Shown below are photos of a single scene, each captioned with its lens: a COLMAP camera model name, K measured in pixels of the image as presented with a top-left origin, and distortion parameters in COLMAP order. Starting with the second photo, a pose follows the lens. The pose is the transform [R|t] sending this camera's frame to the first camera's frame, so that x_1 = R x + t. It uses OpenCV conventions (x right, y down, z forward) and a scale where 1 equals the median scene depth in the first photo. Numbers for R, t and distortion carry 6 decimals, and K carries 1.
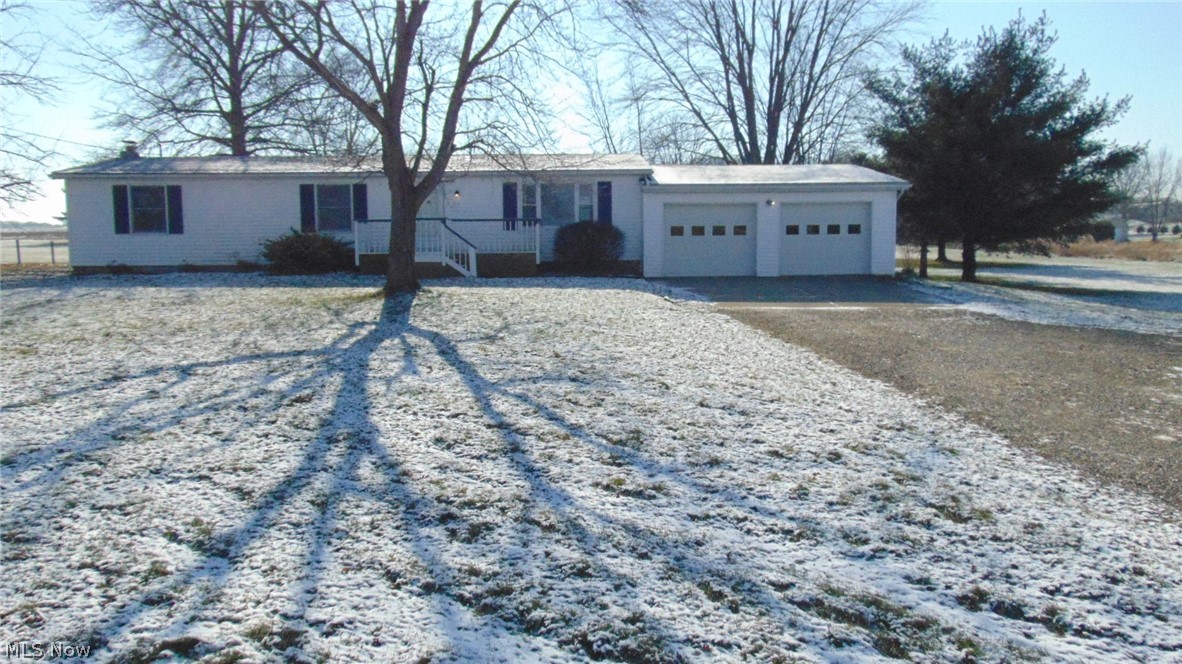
lens RADIAL K [[853.4, 0, 594.6], [0, 853.4, 320.6], [0, 0, 1]] dist [-0.012268, 0.015391]
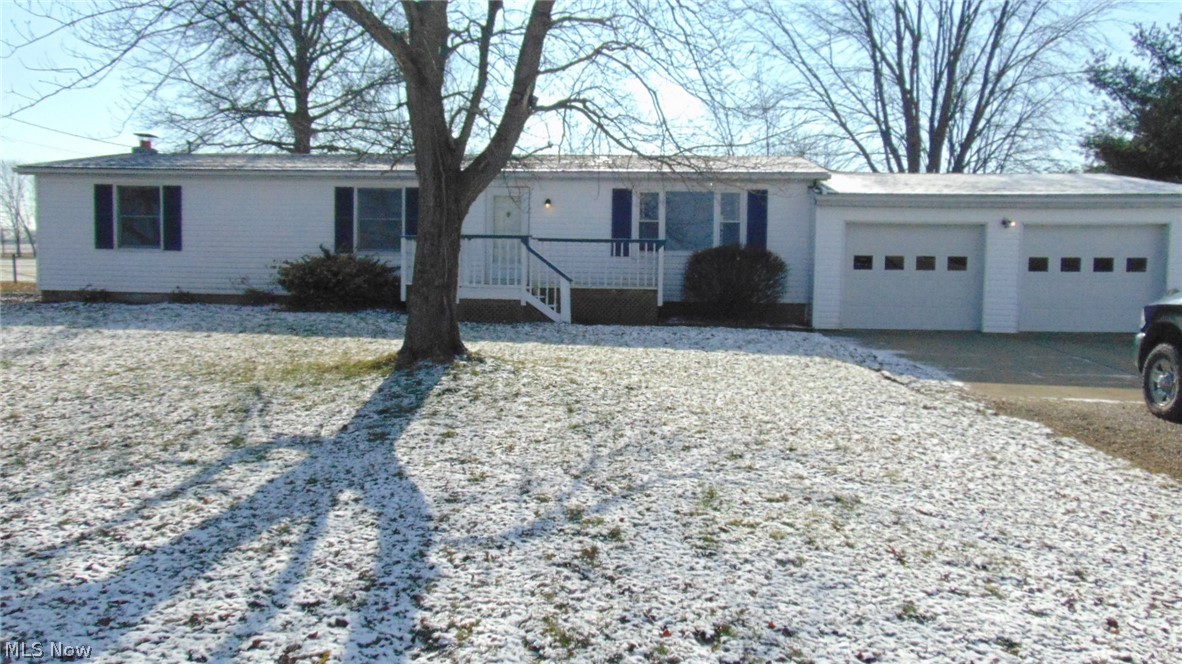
lens RADIAL K [[853.4, 0, 586.4], [0, 853.4, 327.7], [0, 0, 1]] dist [-0.012268, 0.015391]
pose [[0.991821, 0.031853, -0.123596, -0.037614], [-0.035184, 0.999072, -0.024862, -0.028155], [0.122689, 0.029007, 0.992021, 0.299416]]
